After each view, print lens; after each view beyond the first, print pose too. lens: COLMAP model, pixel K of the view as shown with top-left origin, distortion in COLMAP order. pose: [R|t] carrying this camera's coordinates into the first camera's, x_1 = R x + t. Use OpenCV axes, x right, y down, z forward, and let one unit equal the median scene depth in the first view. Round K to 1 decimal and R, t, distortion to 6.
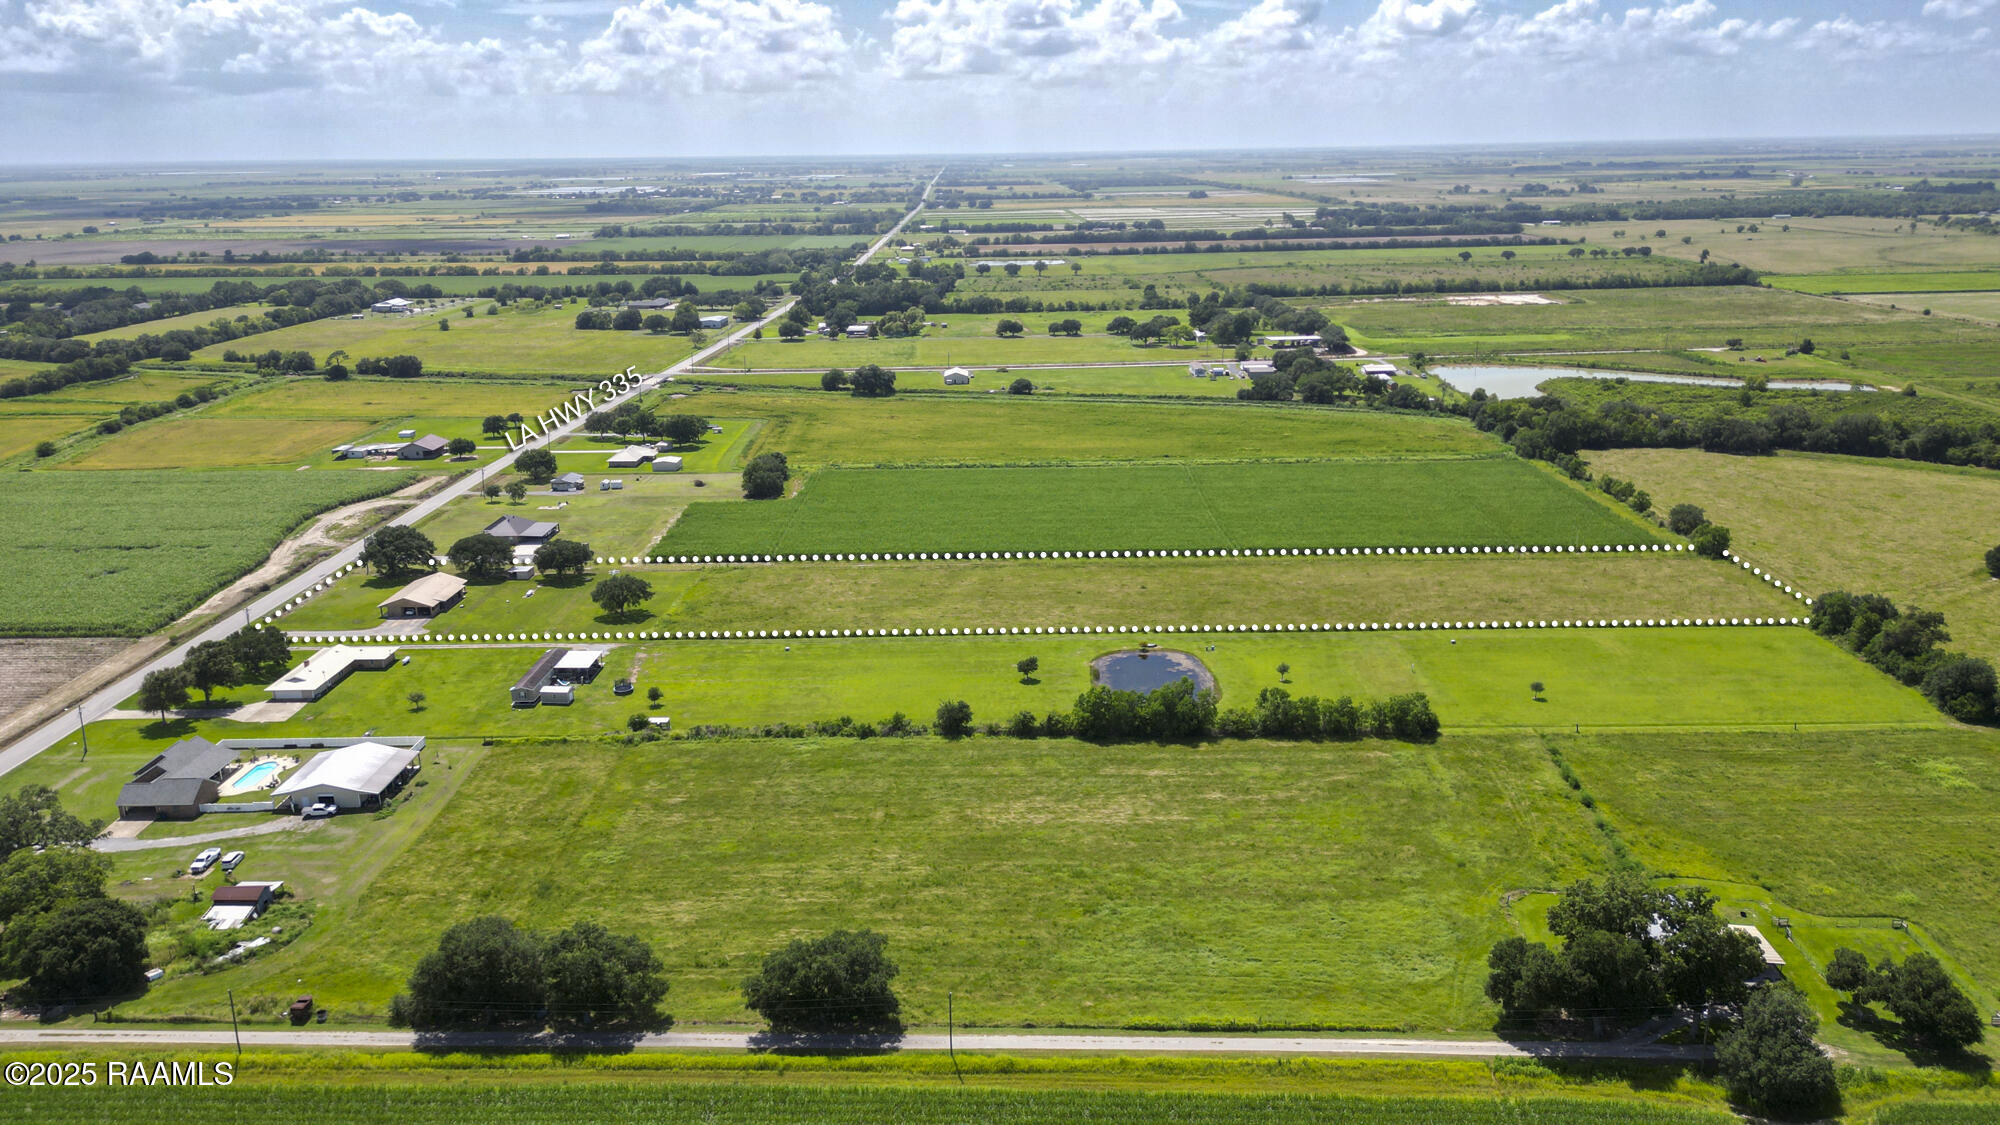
lens RADIAL K [[1402.0, 0, 1000.0], [0, 1402.0, 562.5], [0, 0, 1]] dist [0.089613, -0.096931]
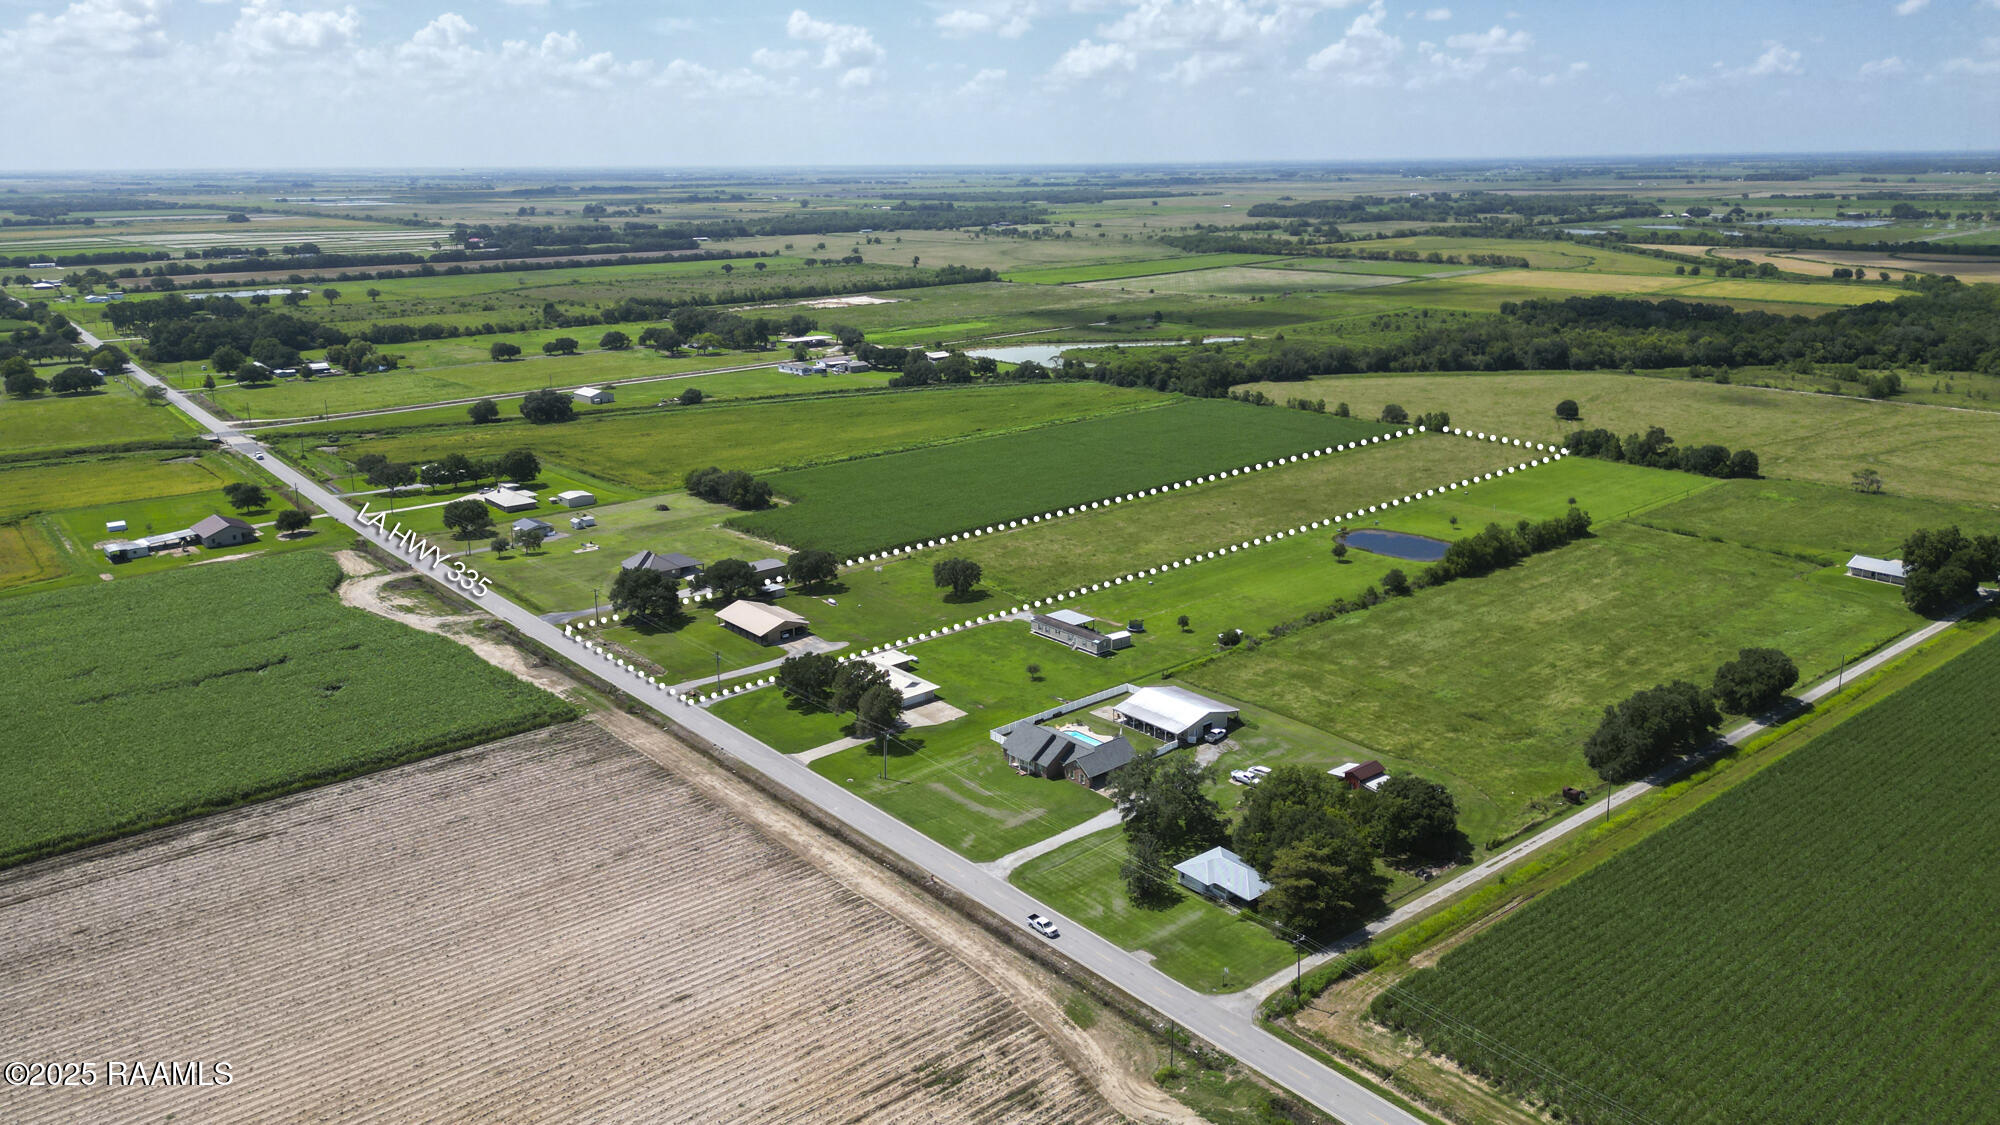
lens RADIAL K [[1406.0, 0, 1011.2], [0, 1406.0, 568.5], [0, 0, 1]] dist [0.077475, -0.071150]
pose [[0.749655, -0.178675, 0.637254, -0.936997], [0.186758, 0.980847, 0.055314, -0.035219], [-0.634933, 0.077546, 0.768666, 0.167297]]
